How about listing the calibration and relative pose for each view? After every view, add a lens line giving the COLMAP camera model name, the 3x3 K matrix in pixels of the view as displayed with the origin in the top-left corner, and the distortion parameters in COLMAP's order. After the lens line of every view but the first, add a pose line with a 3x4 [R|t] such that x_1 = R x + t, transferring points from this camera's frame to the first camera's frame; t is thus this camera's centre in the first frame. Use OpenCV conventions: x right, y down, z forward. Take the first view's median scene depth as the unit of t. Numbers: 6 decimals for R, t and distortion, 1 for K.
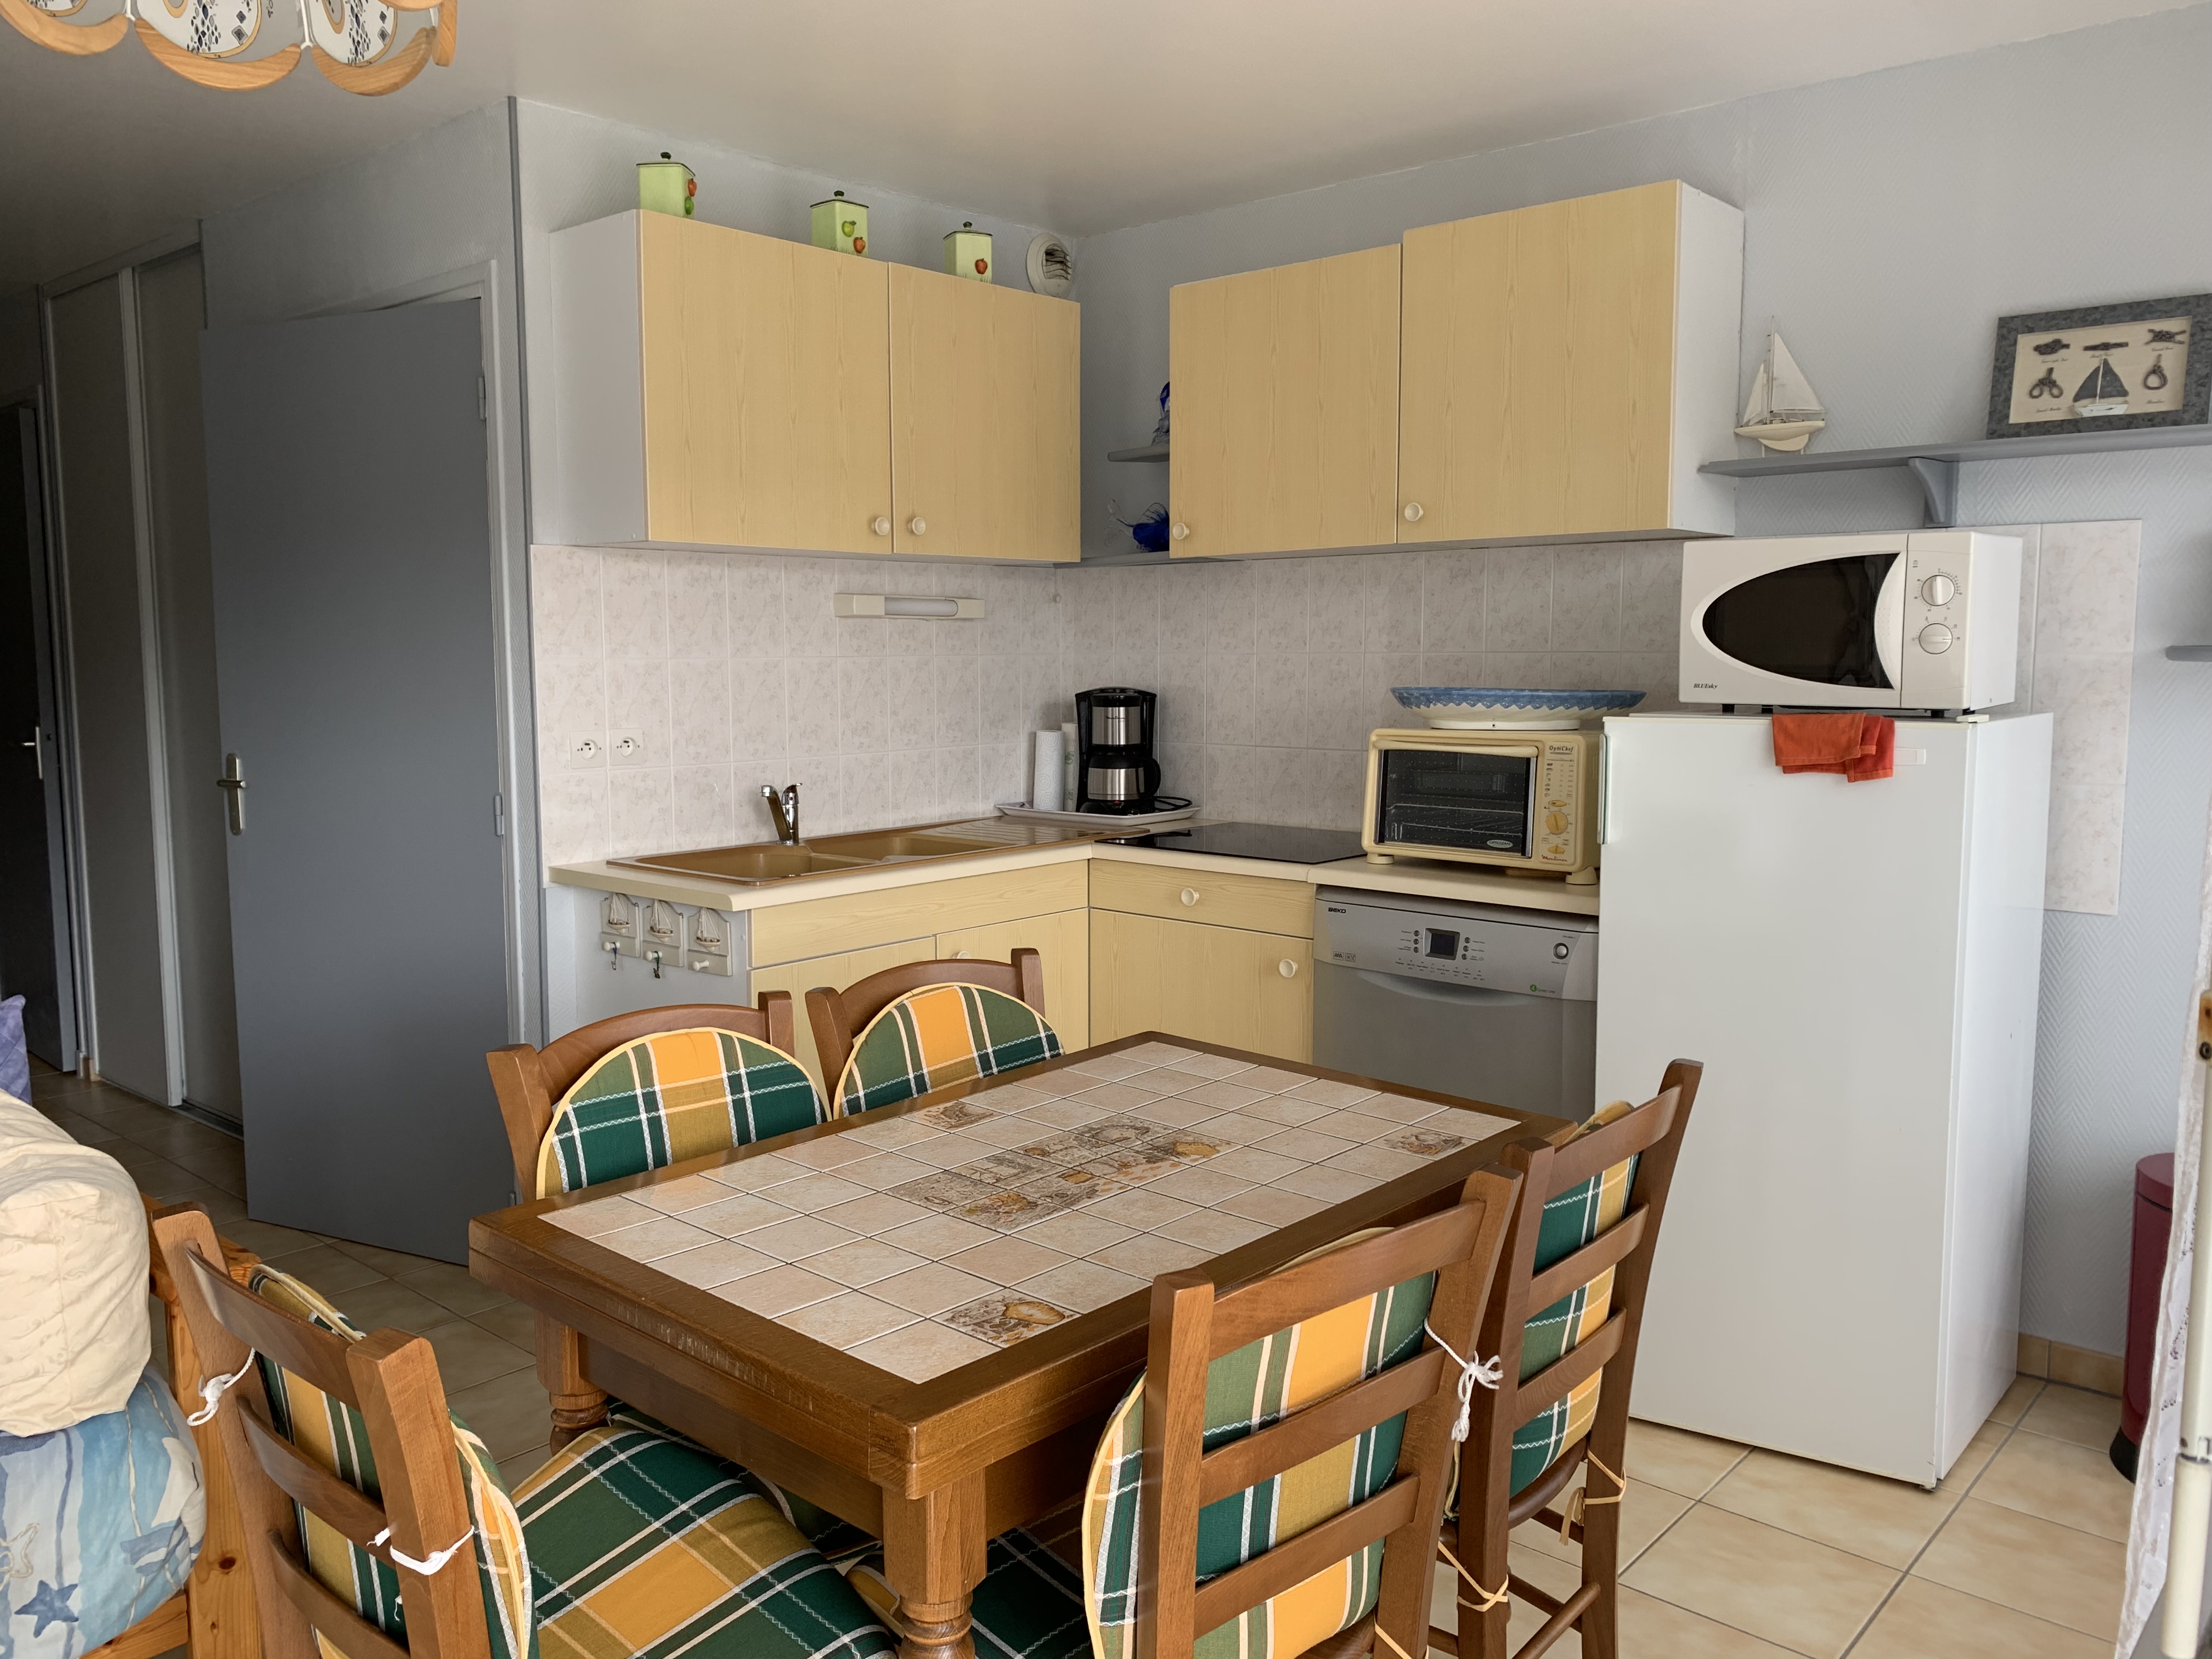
lens RADIAL K [[1697.4, 0, 1082.6], [0, 1697.4, 819.5], [0, 0, 1]] dist [0.043875, -0.046375]
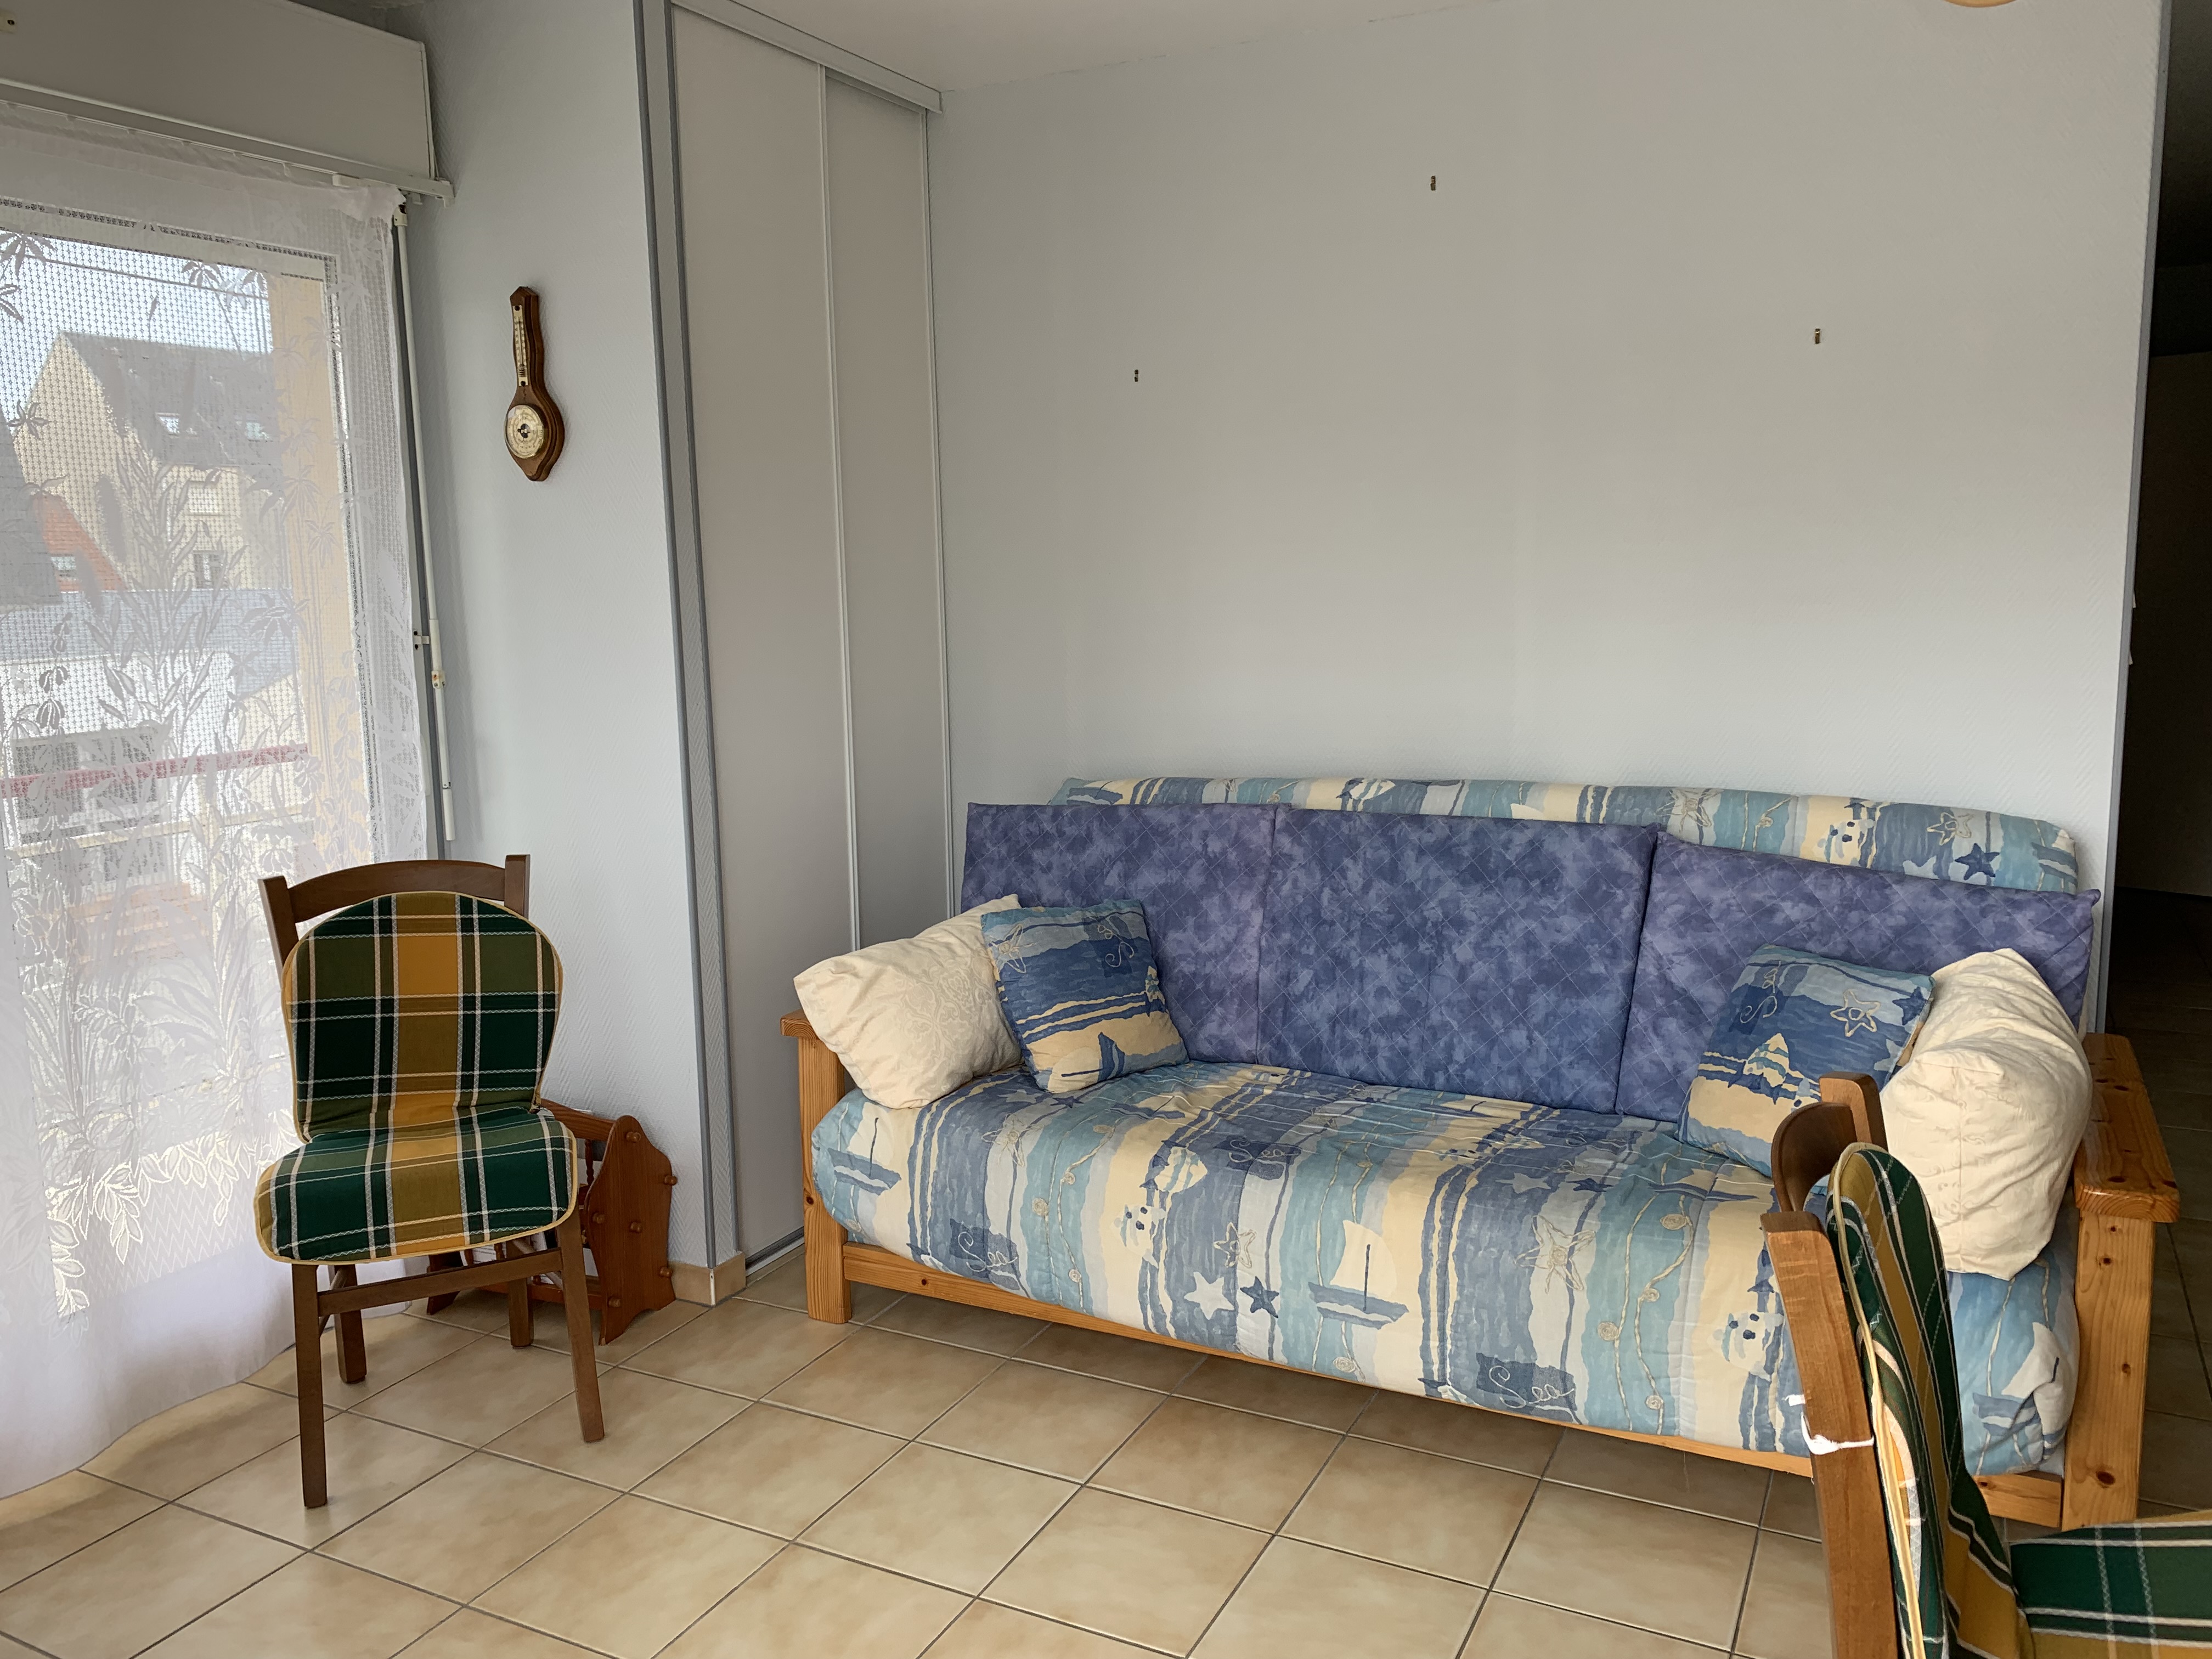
lens RADIAL K [[1662.5, 0, 1087.0], [0, 1662.5, 791.6], [0, 0, 1]] dist [0.074999, -0.110704]
pose [[0.248942, 0.133233, -0.959311, 0.167480], [-0.084990, 0.989677, 0.115396, -0.018626], [0.964782, 0.052805, 0.257695, 0.101703]]
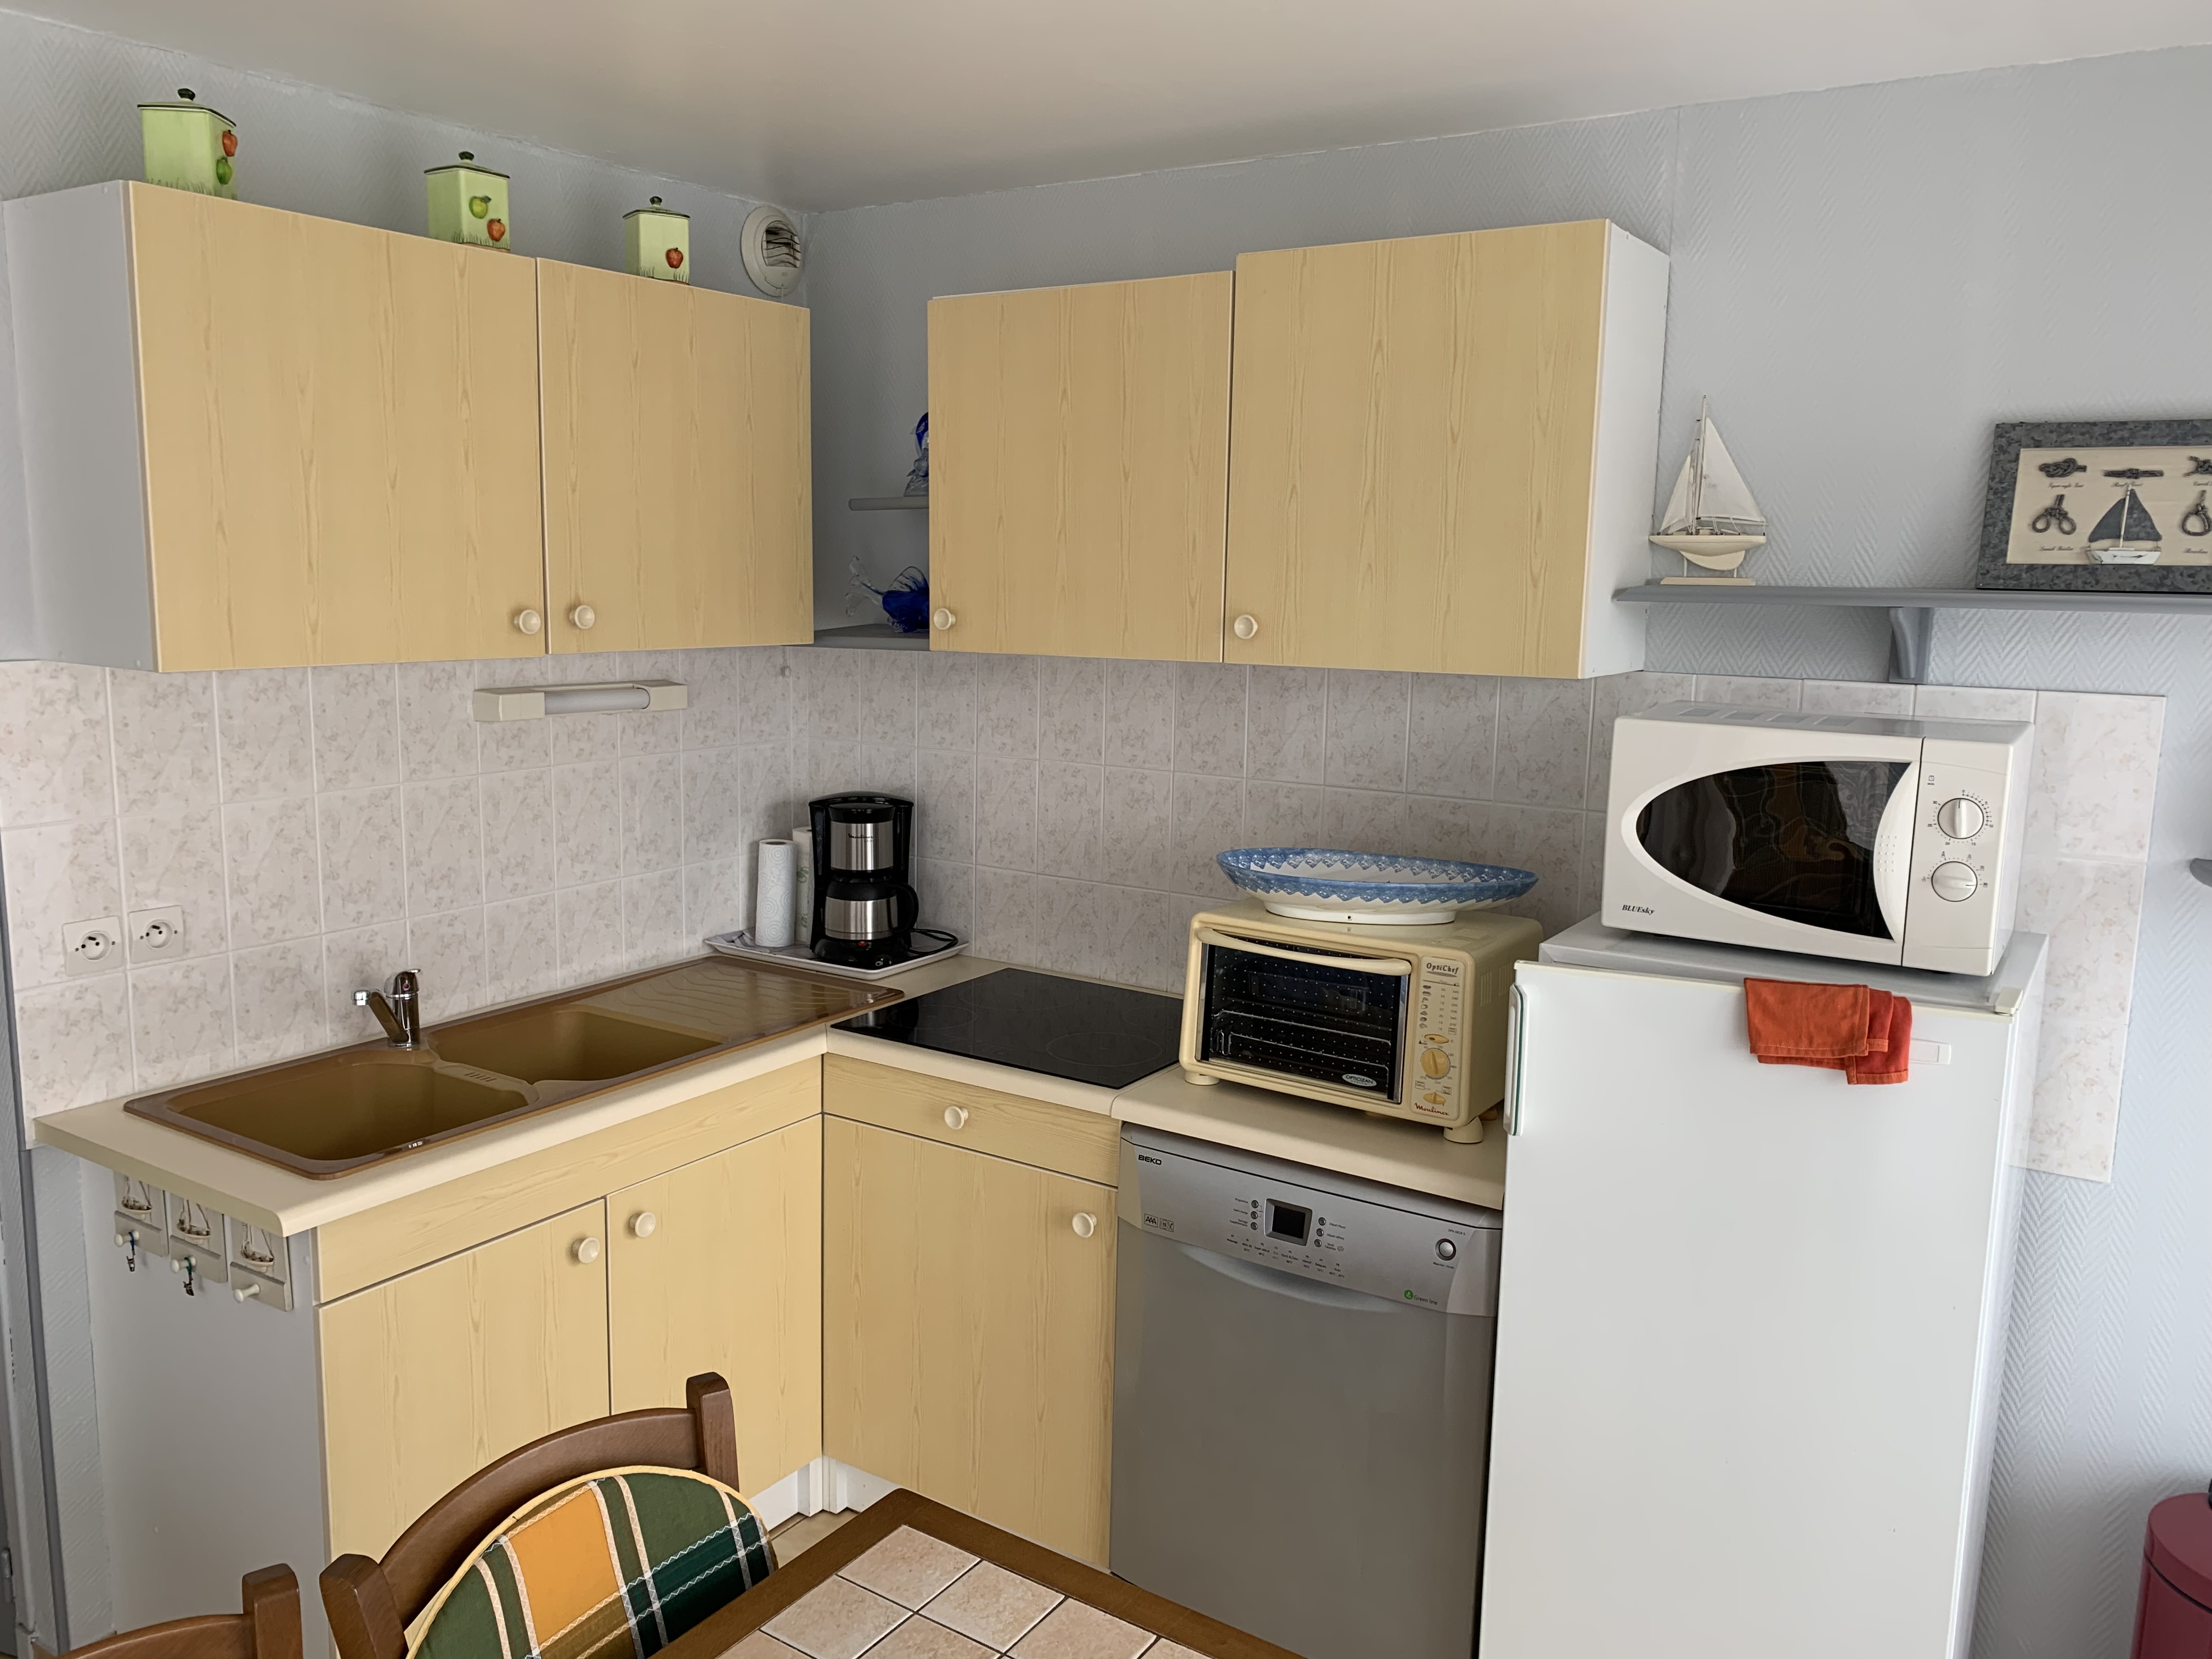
lens RADIAL K [[1704.0, 0, 1095.2], [0, 1704.0, 822.4], [0, 0, 1]] dist [0.019896, -0.009159]
pose [[0.989136, -0.002134, 0.146987, 0.014511], [-0.005276, 0.998735, 0.050002, -0.140288], [-0.146907, -0.050234, 0.987874, 0.266180]]
